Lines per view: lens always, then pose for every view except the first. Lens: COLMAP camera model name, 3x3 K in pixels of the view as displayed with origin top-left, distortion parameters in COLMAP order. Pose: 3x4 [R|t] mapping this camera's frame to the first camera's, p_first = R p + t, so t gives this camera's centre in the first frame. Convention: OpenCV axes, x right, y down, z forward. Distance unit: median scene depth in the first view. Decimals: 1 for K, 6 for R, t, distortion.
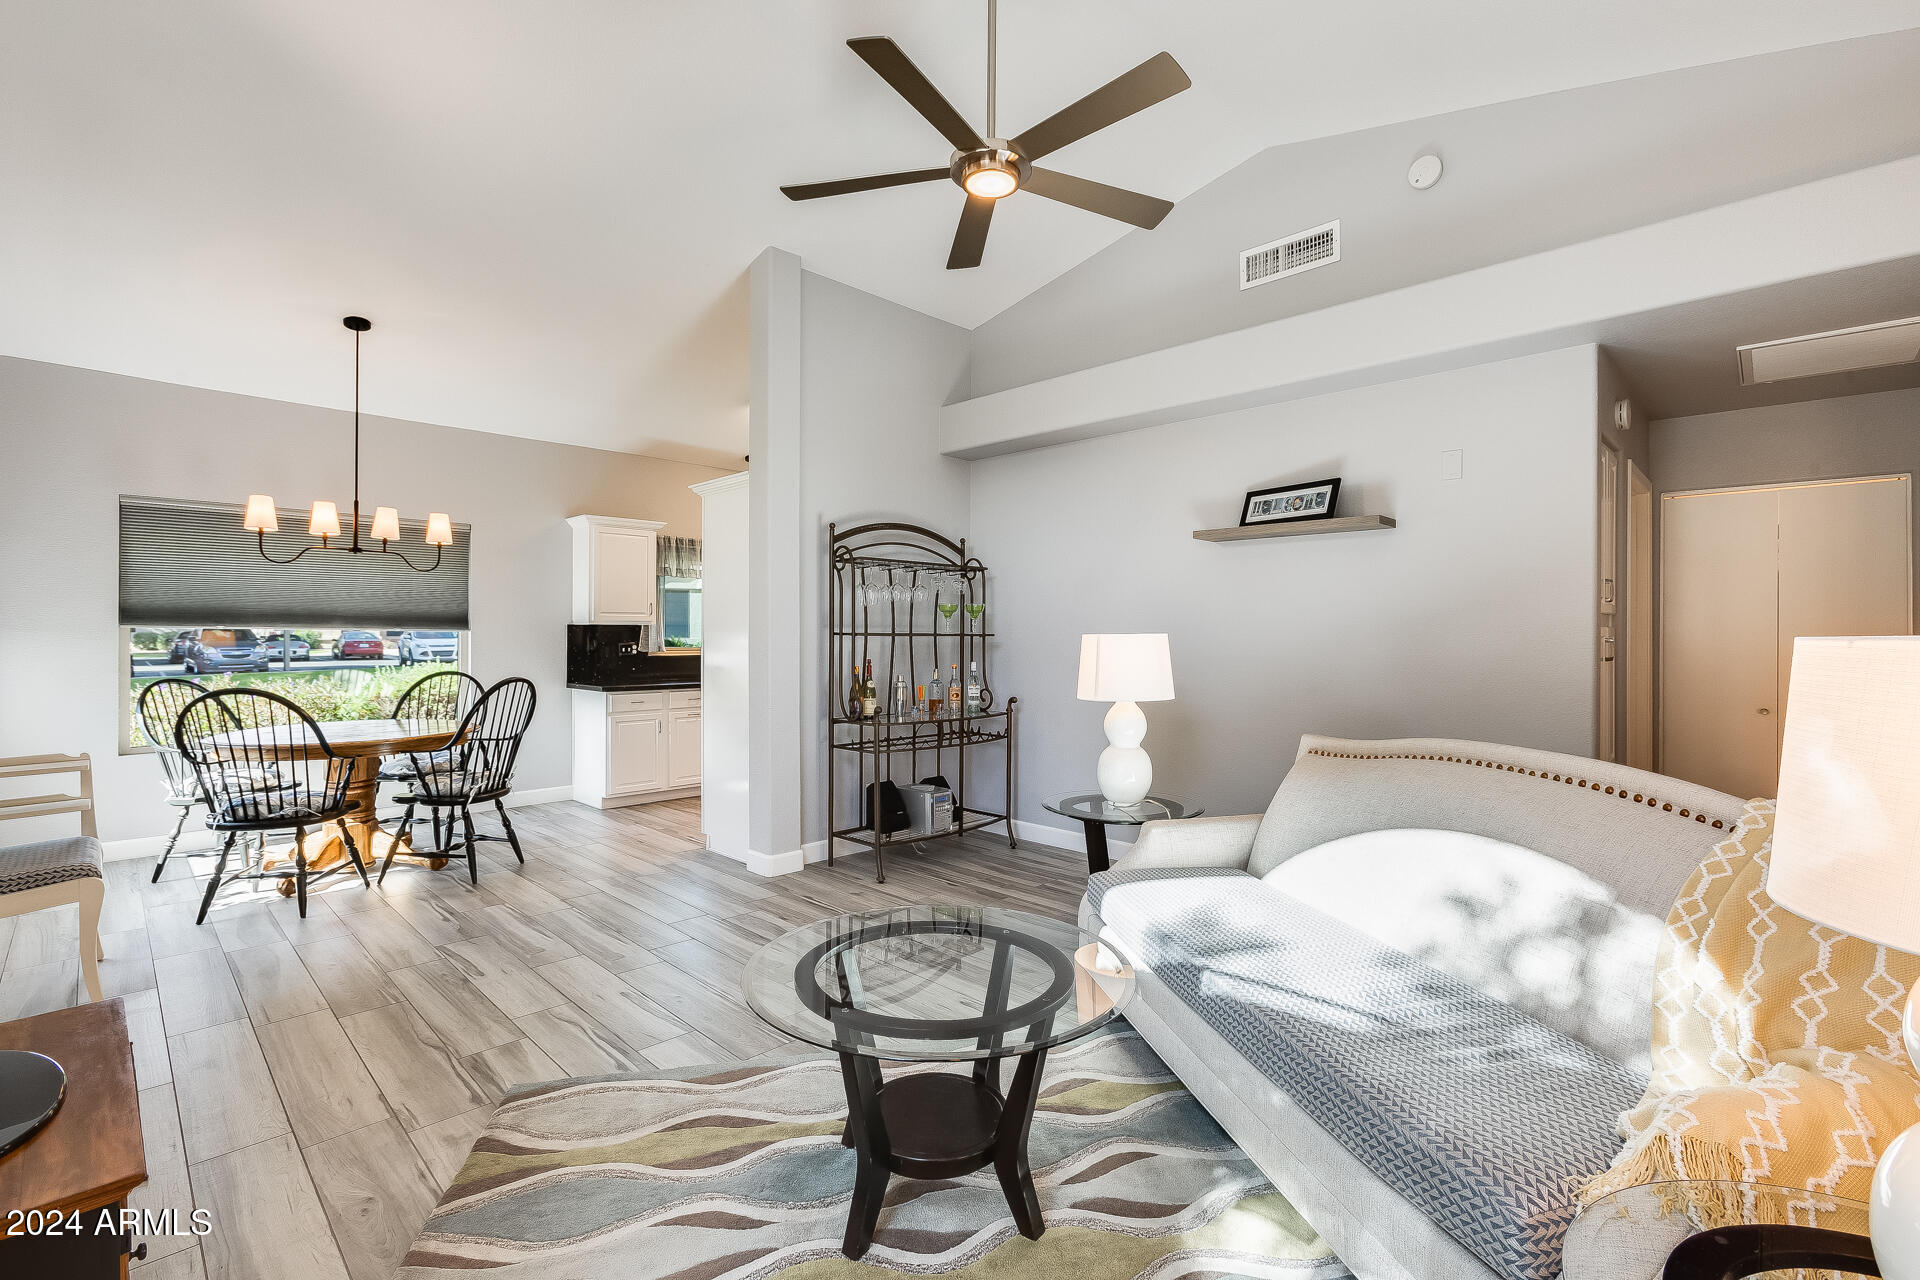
lens RADIAL K [[858.6, 0, 957.3], [0, 858.6, 644.6], [0, 0, 1]] dist [-0.013600, 0.005497]
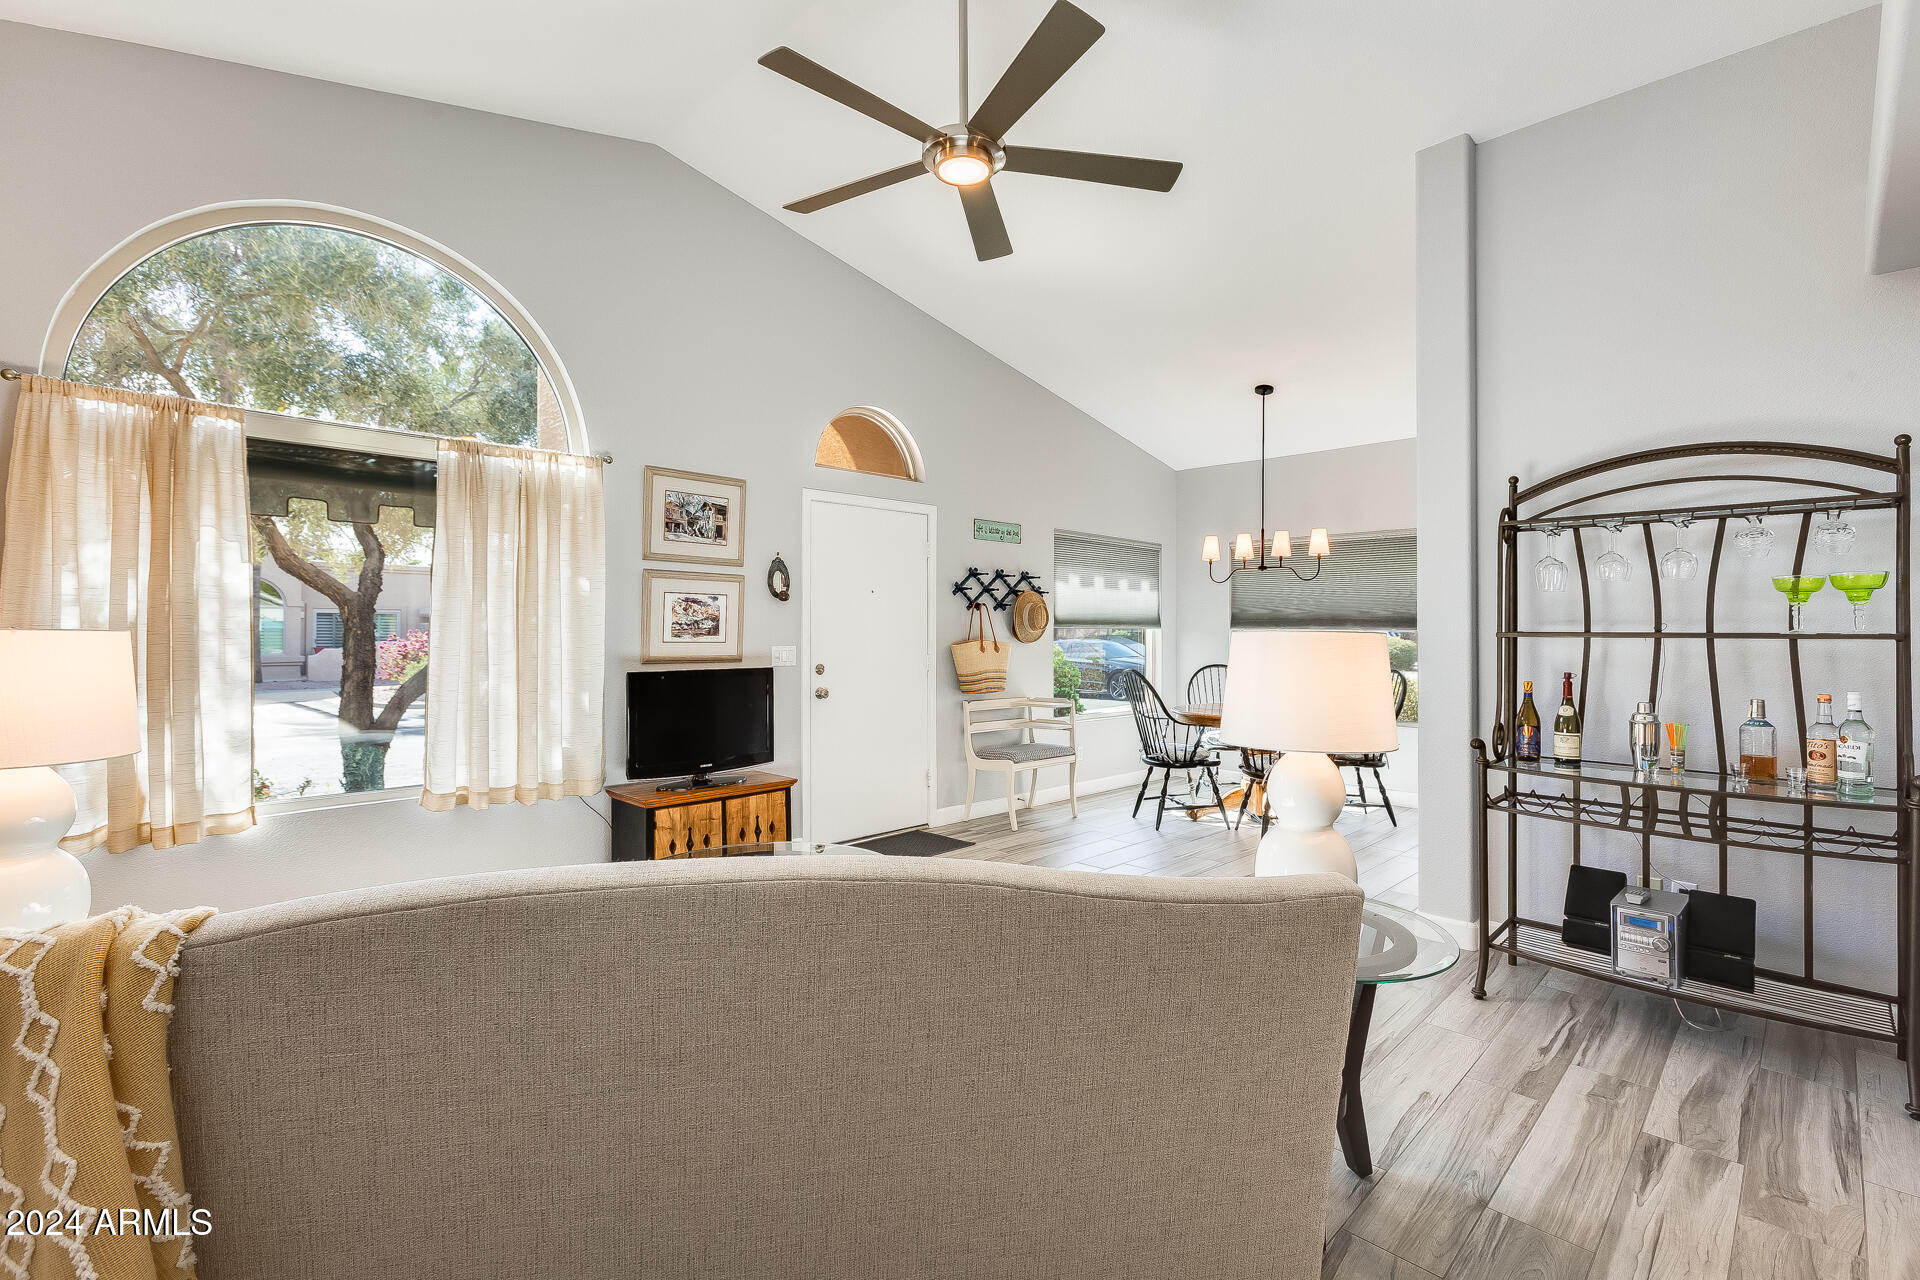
lens RADIAL K [[858.6, 0, 962.4], [0, 858.6, 630.9], [0, 0, 1]] dist [-0.013600, 0.005497]
pose [[-0.002013, -0.004733, -0.999987, 0.545229], [-0.016718, 0.999849, -0.004698, -0.003938], [0.999858, 0.016708, -0.002091, 0.540404]]
